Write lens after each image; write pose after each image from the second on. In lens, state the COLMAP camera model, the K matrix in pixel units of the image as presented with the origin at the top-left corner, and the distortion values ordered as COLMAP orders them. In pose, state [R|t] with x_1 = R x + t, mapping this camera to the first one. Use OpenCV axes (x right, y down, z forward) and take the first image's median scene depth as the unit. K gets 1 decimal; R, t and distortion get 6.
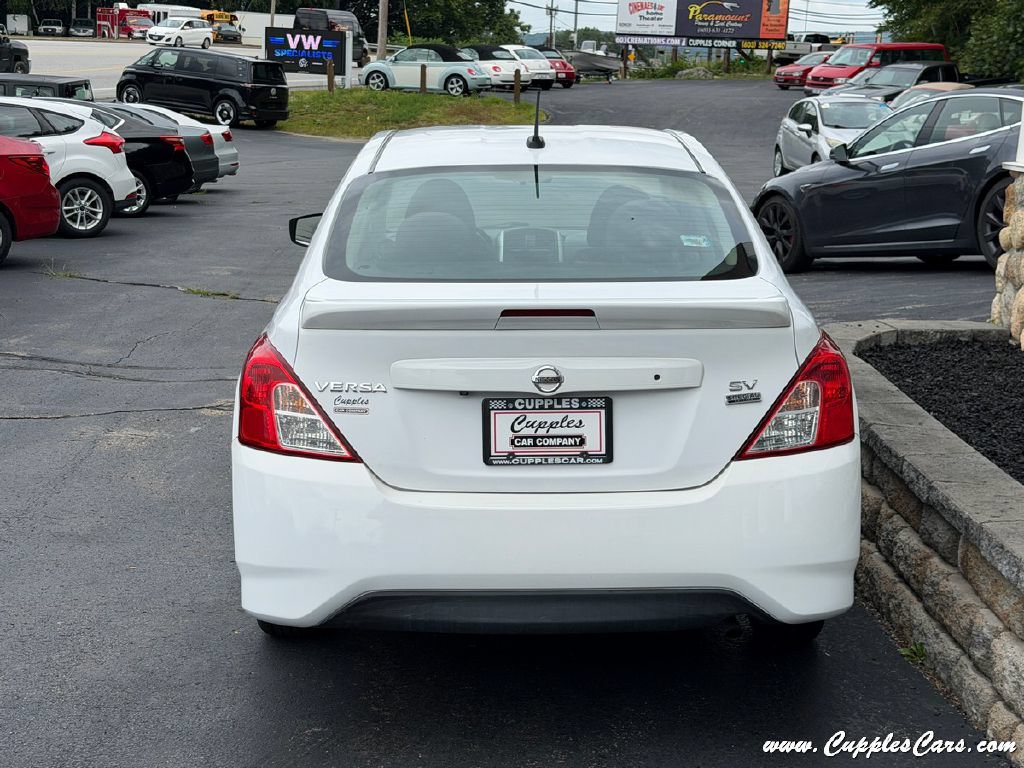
lens RADIAL K [[1592.3, 0, 511.7], [0, 1592.3, 381.7], [0, 0, 1]] dist [0.124199, 0.000000]
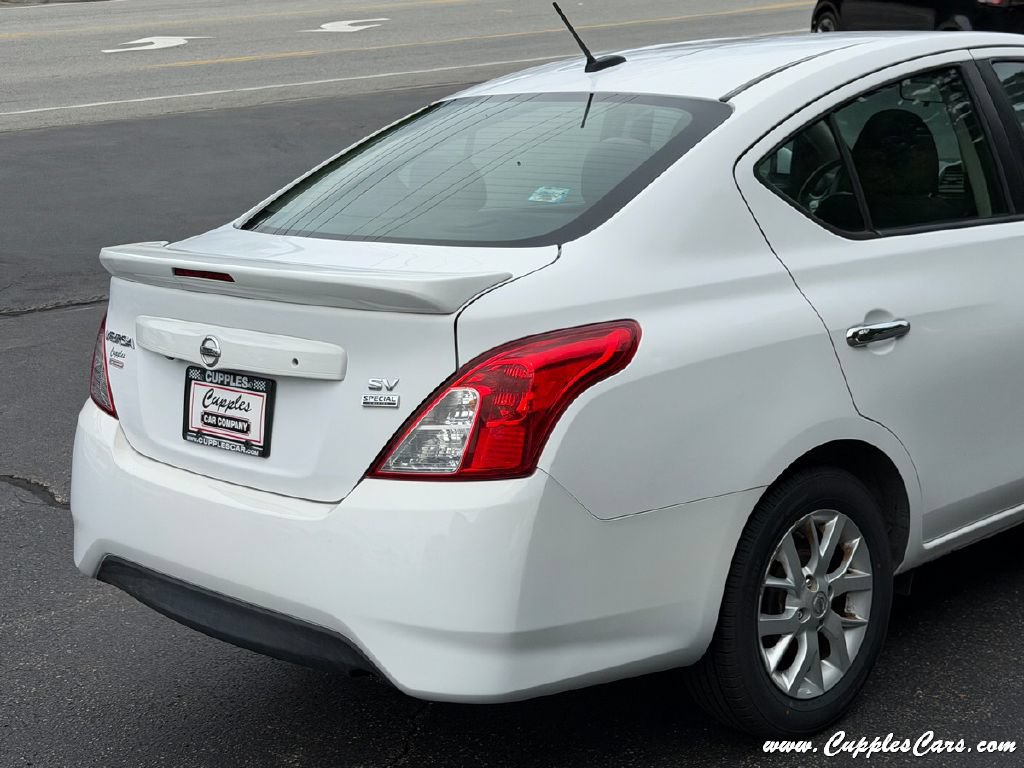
lens RADIAL K [[1592.3, 0, 548.1], [0, 1592.3, 387.8], [0, 0, 1]] dist [0.124199, 0.000000]
pose [[0.679924, 0.115246, -0.724169, 0.770540], [-0.073549, 0.993310, 0.089022, -0.071943], [0.729585, -0.007267, 0.683852, 0.527455]]
